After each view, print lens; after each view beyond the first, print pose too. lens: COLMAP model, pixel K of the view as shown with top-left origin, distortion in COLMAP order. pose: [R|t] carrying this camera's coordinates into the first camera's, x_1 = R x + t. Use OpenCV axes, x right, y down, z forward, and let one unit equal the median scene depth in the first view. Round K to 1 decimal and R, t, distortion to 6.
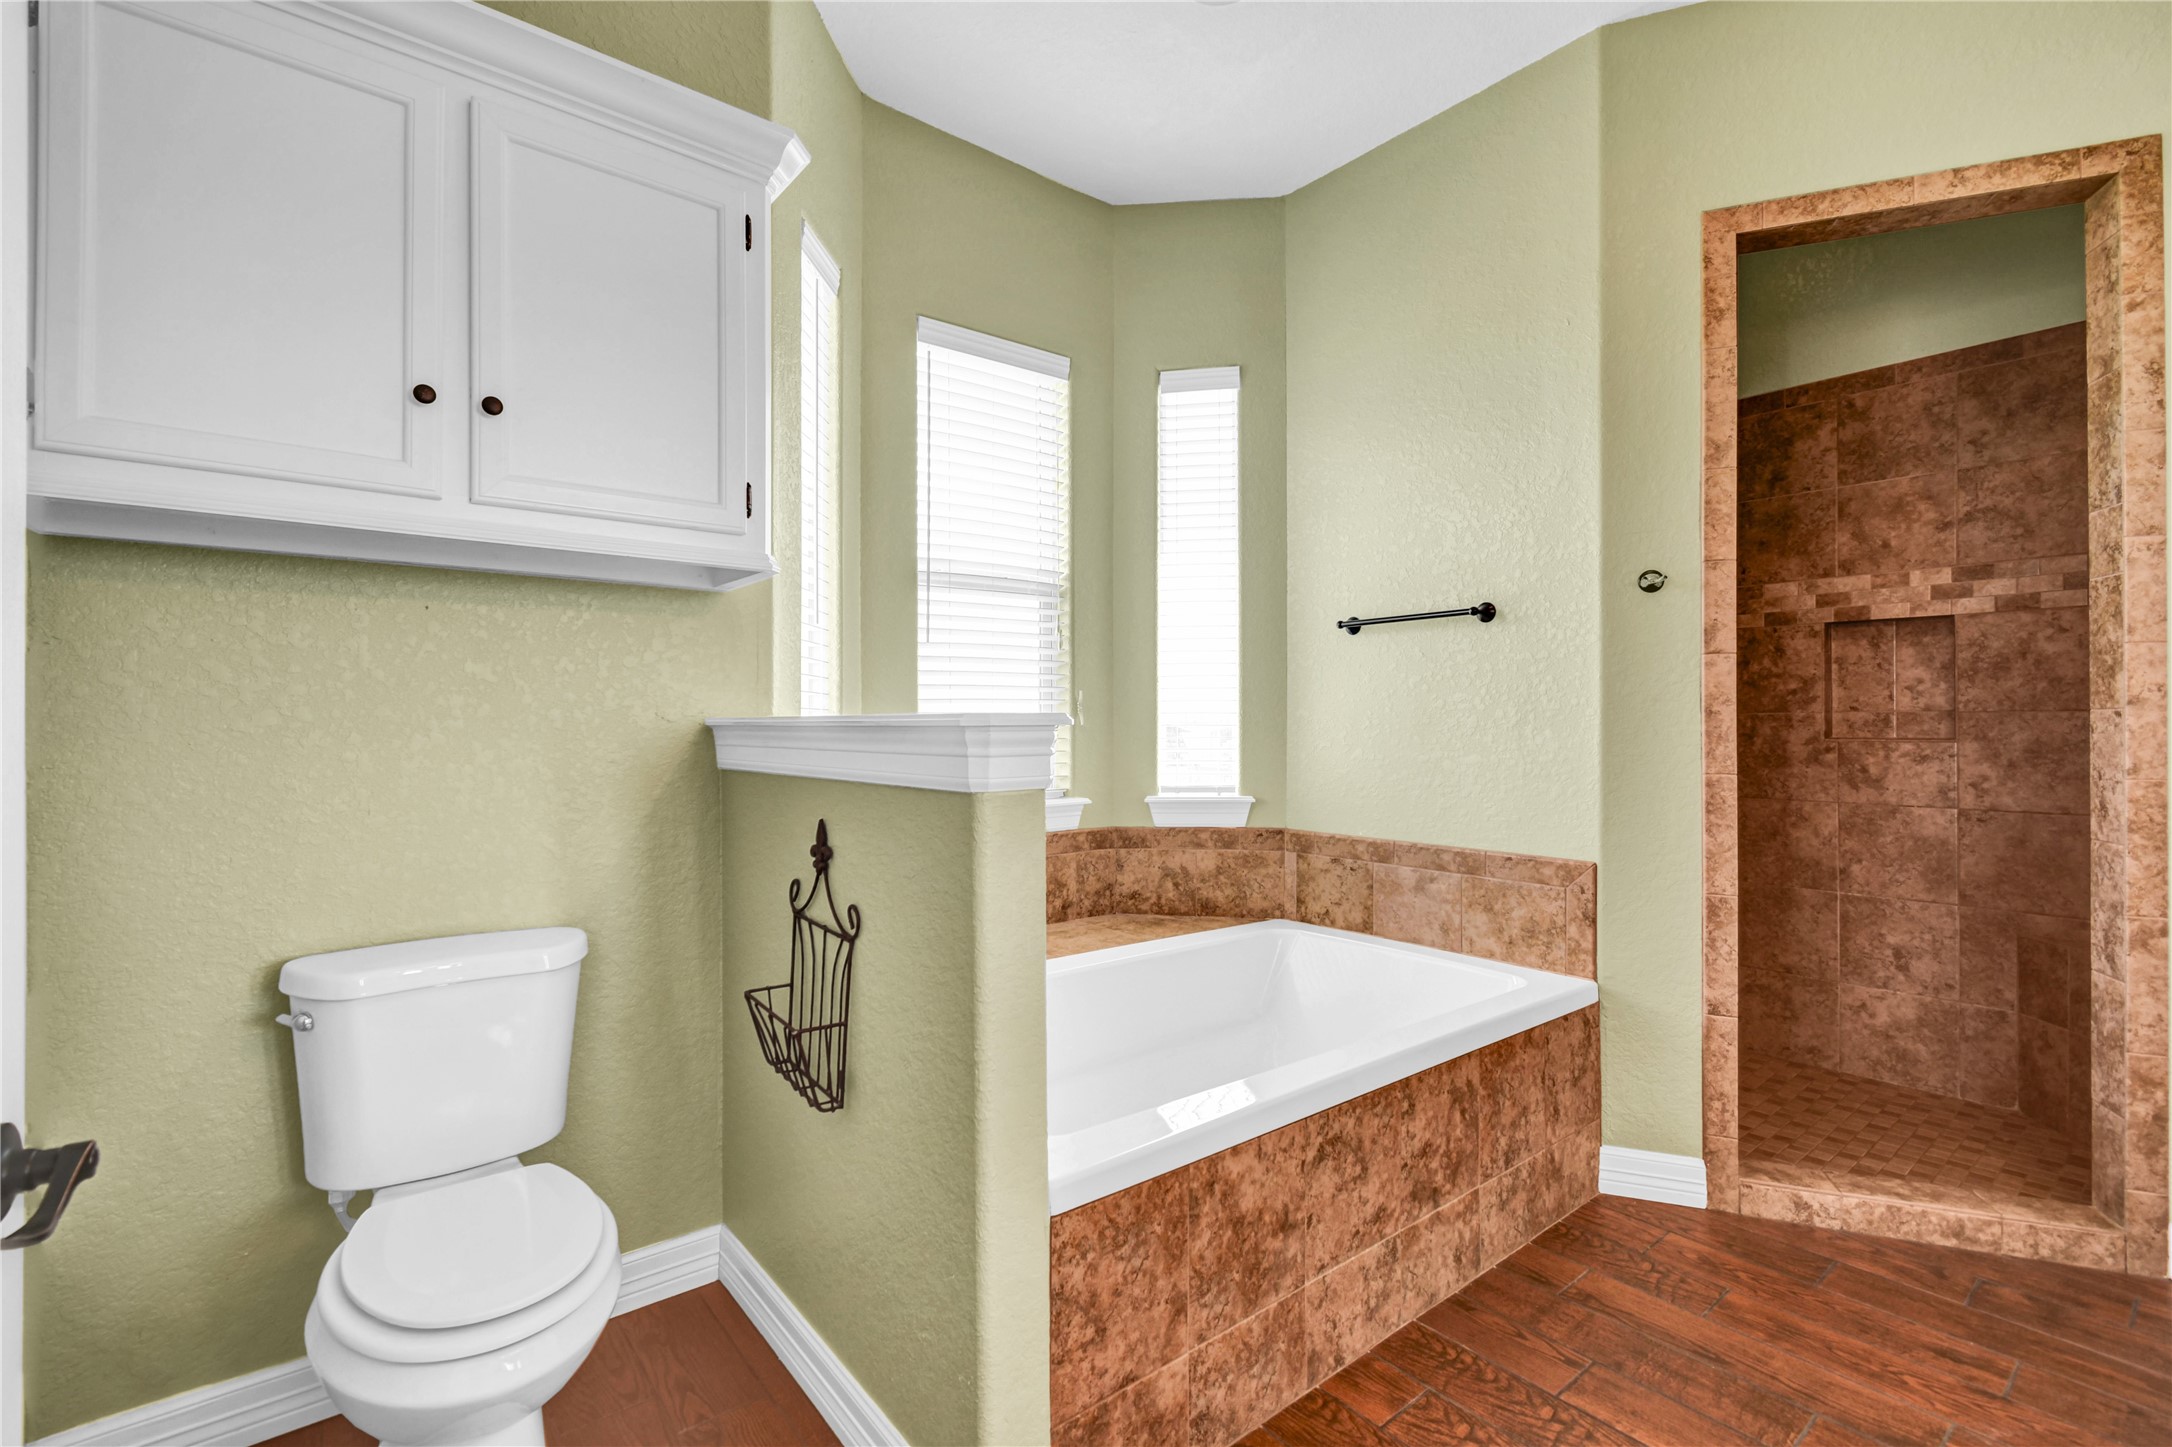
lens RADIAL K [[965.9, 0, 1083.1], [0, 965.9, 721.1], [0, 0, 1]] dist [0.002204, 0.000120]
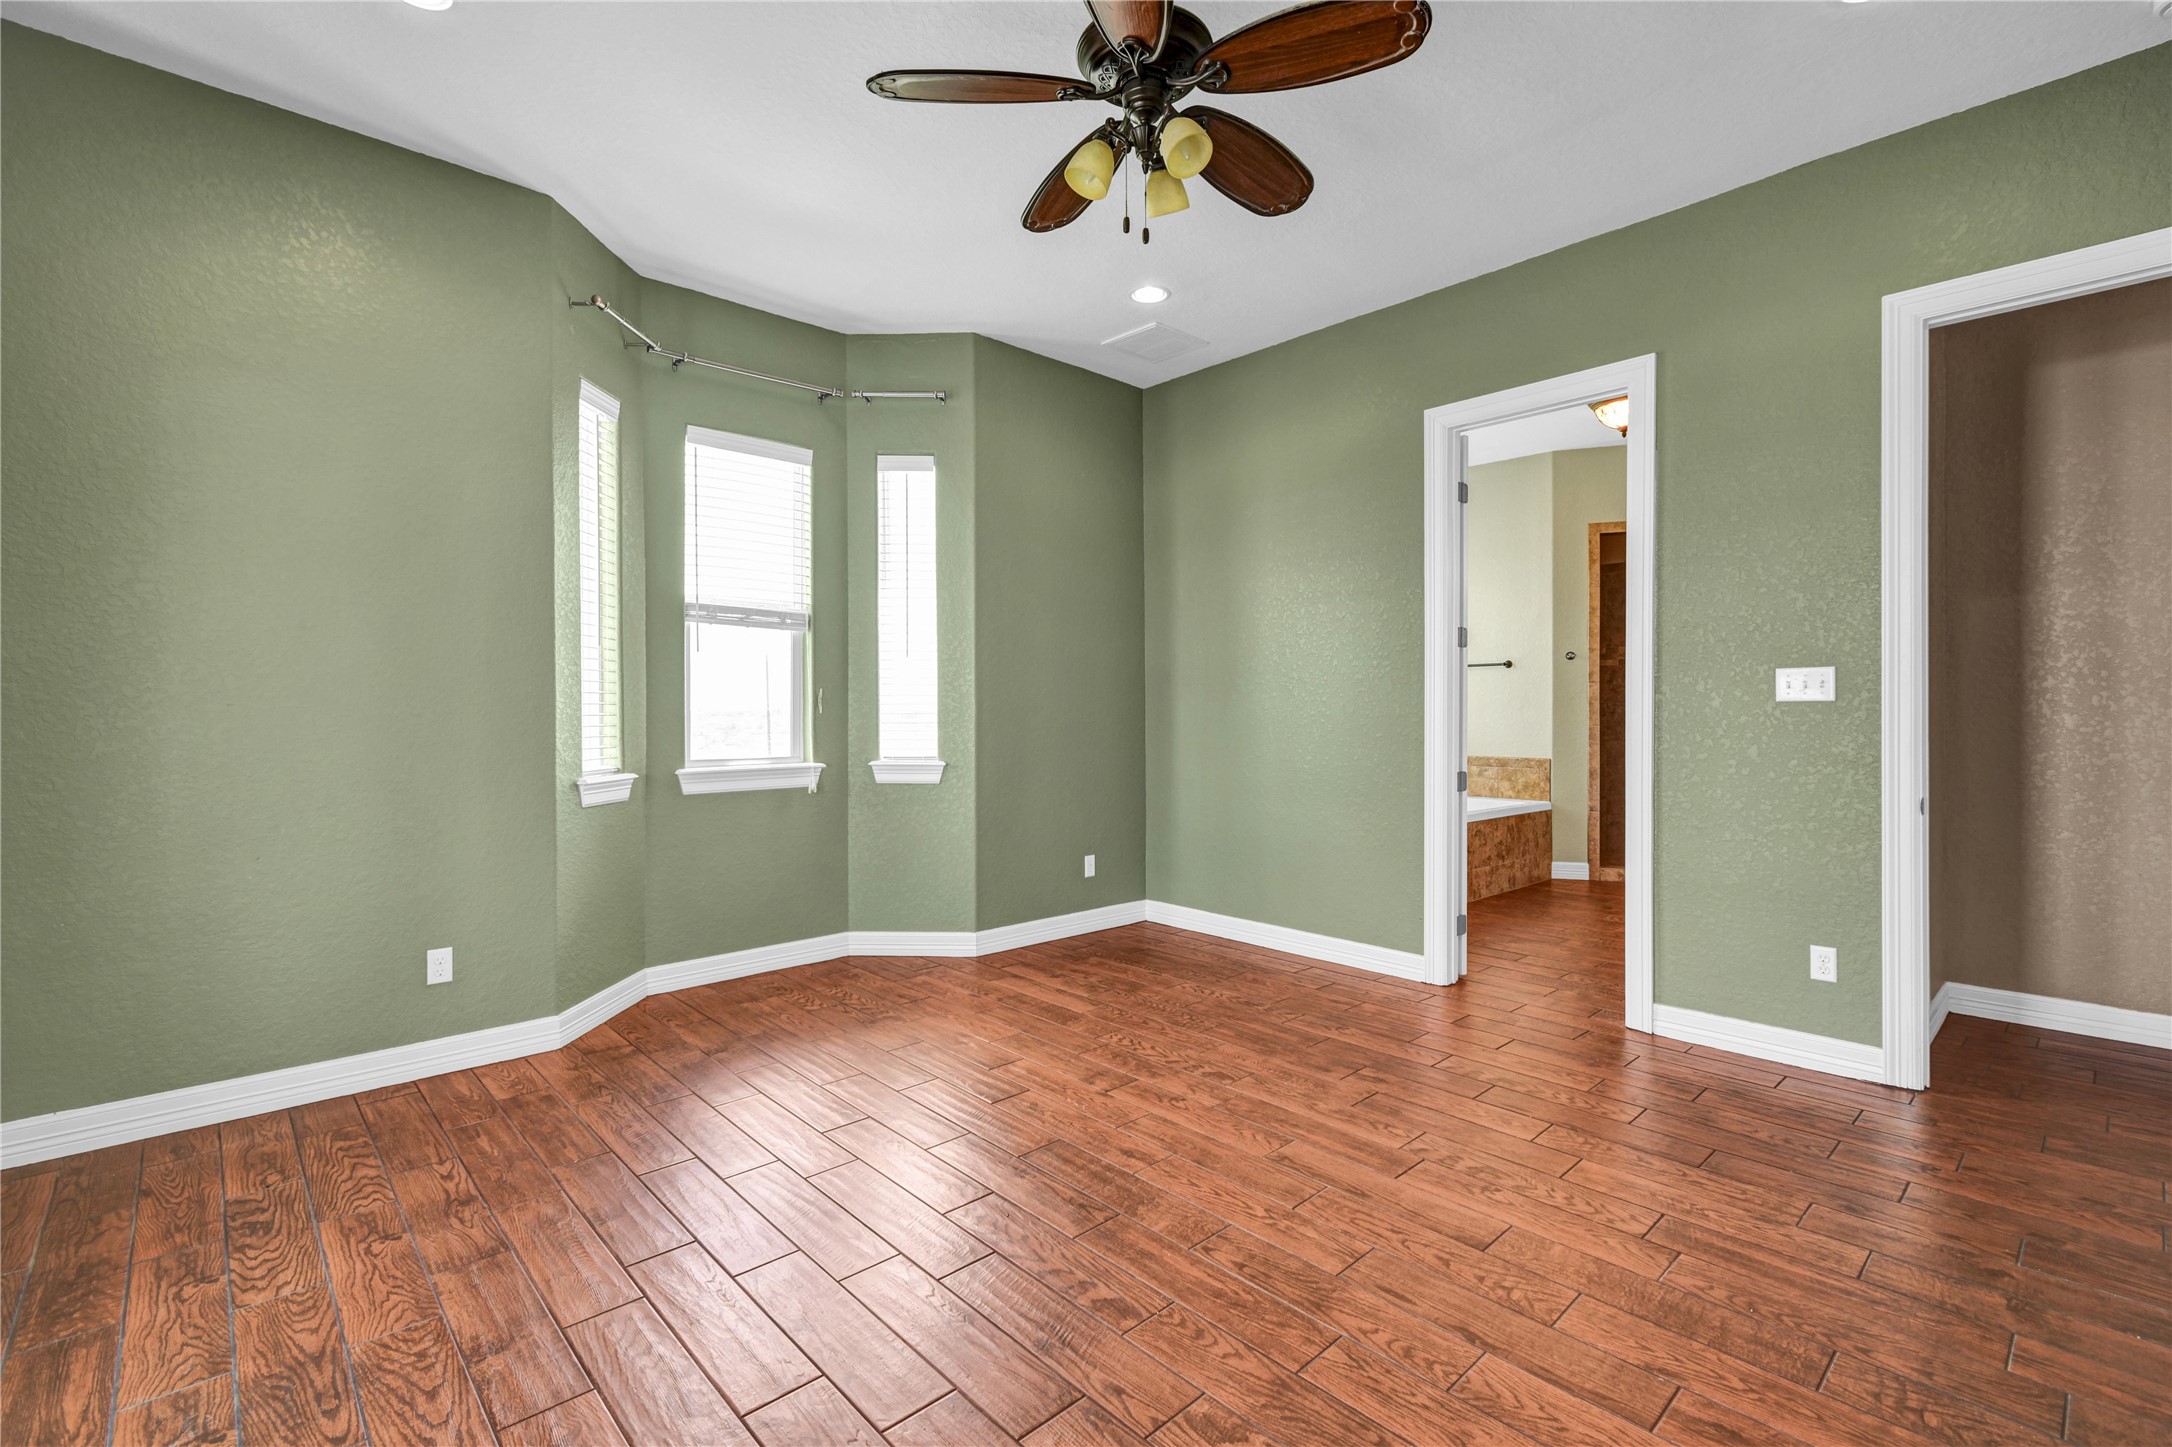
lens RADIAL K [[965.9, 0, 1088.1], [0, 965.9, 718.5], [0, 0, 1]] dist [0.002204, 0.000120]
pose [[0.997906, -0.003894, 0.064564, -0.965191], [0.003098, 0.999918, 0.012425, -0.004444], [-0.064607, -0.012198, 0.997836, -1.665102]]
